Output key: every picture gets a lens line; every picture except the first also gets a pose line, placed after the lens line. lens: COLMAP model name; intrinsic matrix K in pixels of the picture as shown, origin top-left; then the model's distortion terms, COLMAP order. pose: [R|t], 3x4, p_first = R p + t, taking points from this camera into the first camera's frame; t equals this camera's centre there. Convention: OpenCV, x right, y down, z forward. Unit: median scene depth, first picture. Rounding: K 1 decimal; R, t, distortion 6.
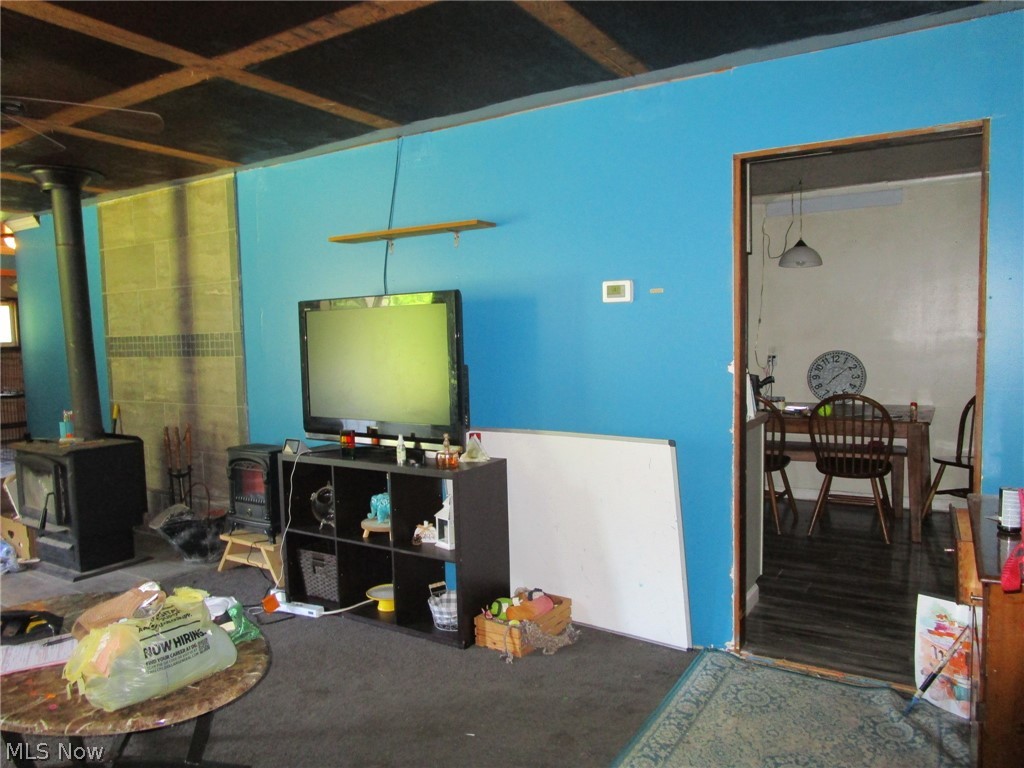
lens RADIAL K [[725.6, 0, 509.3], [0, 725.6, 388.7], [0, 0, 1]] dist [-0.036967, 0.012420]
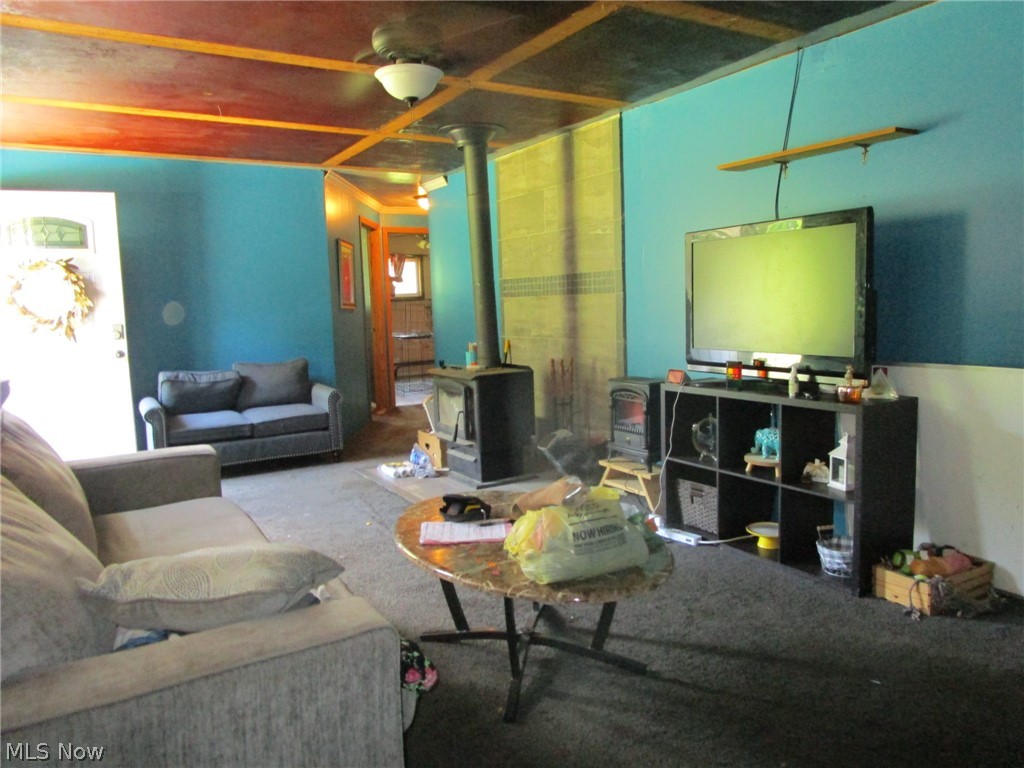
lens RADIAL K [[725.6, 0, 509.3], [0, 725.6, 388.7], [0, 0, 1]] dist [-0.036967, 0.012420]
pose [[0.893527, 0.046759, -0.446568, -0.055083], [-0.020149, 0.997737, 0.064153, 0.036405], [0.448557, -0.048325, 0.892447, -0.011618]]
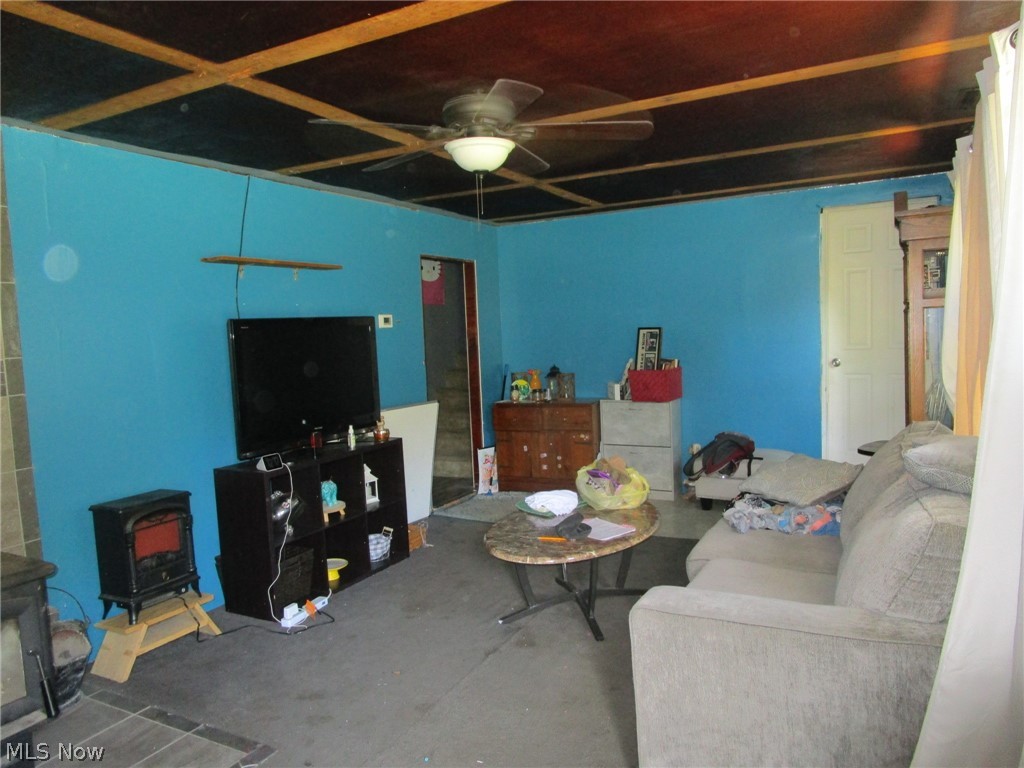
lens RADIAL K [[725.6, 0, 509.3], [0, 725.6, 388.7], [0, 0, 1]] dist [-0.036967, 0.012420]
pose [[-0.063368, -0.062777, 0.996014, -1.342697], [0.117135, 0.990654, 0.069892, -0.055714], [-0.991092, 0.121097, -0.055422, 0.727016]]
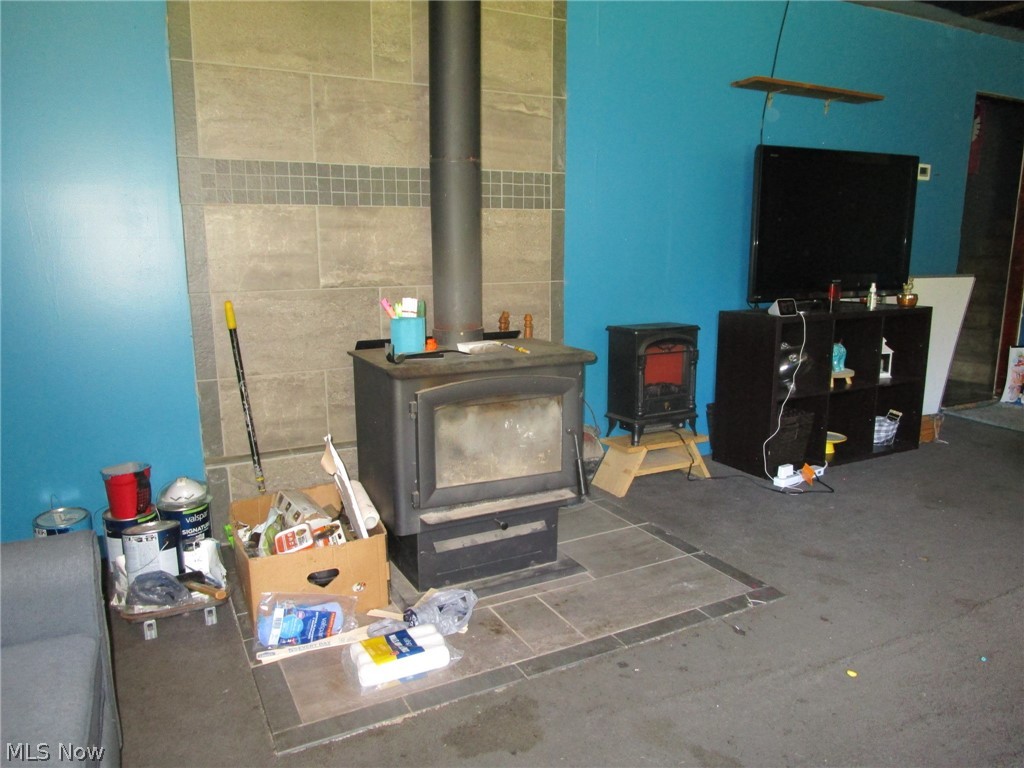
lens RADIAL K [[725.6, 0, 509.3], [0, 725.6, 388.7], [0, 0, 1]] dist [-0.036967, 0.012420]
pose [[0.510314, -0.149758, 0.846848, -1.288150], [0.055991, 0.988417, 0.141054, 0.033012], [-0.858163, -0.024566, 0.512789, 0.845022]]
